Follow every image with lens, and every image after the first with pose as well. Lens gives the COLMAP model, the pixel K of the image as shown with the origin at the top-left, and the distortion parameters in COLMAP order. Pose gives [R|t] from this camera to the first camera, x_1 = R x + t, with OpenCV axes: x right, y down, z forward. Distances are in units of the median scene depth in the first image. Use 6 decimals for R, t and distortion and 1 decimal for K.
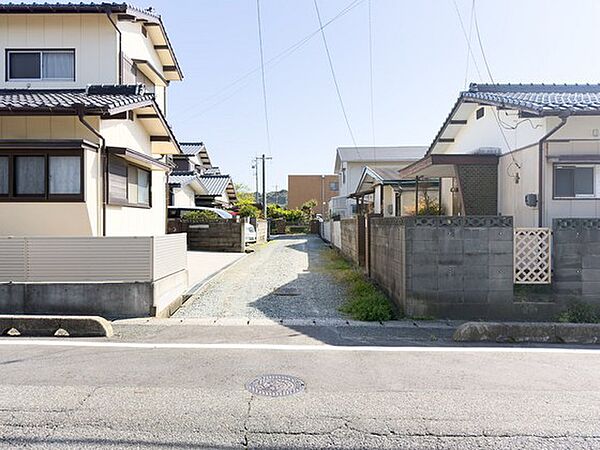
lens RADIAL K [[425.7, 0, 298.4], [0, 425.7, 228.4], [0, 0, 1]] dist [0.007255, -0.021245]
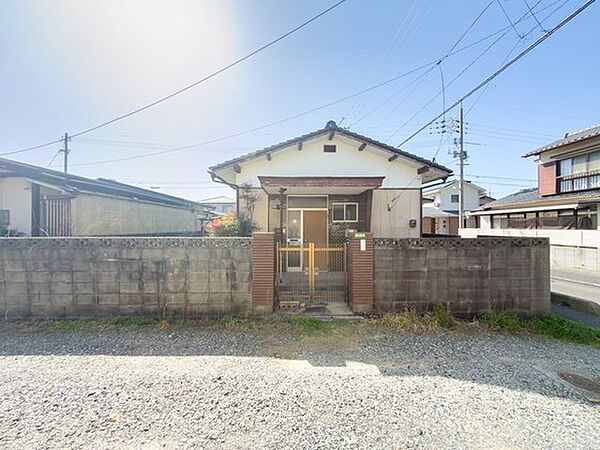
lens RADIAL K [[239.2, 0, 300.7], [0, 239.2, 225.6], [0, 0, 1]] dist [-0.003761, -0.000202]
pose [[-0.049831, 0.007608, 0.998729, -0.373483], [0.017685, 0.999821, -0.006734, -0.066367], [-0.998601, 0.017327, -0.049956, 1.649765]]
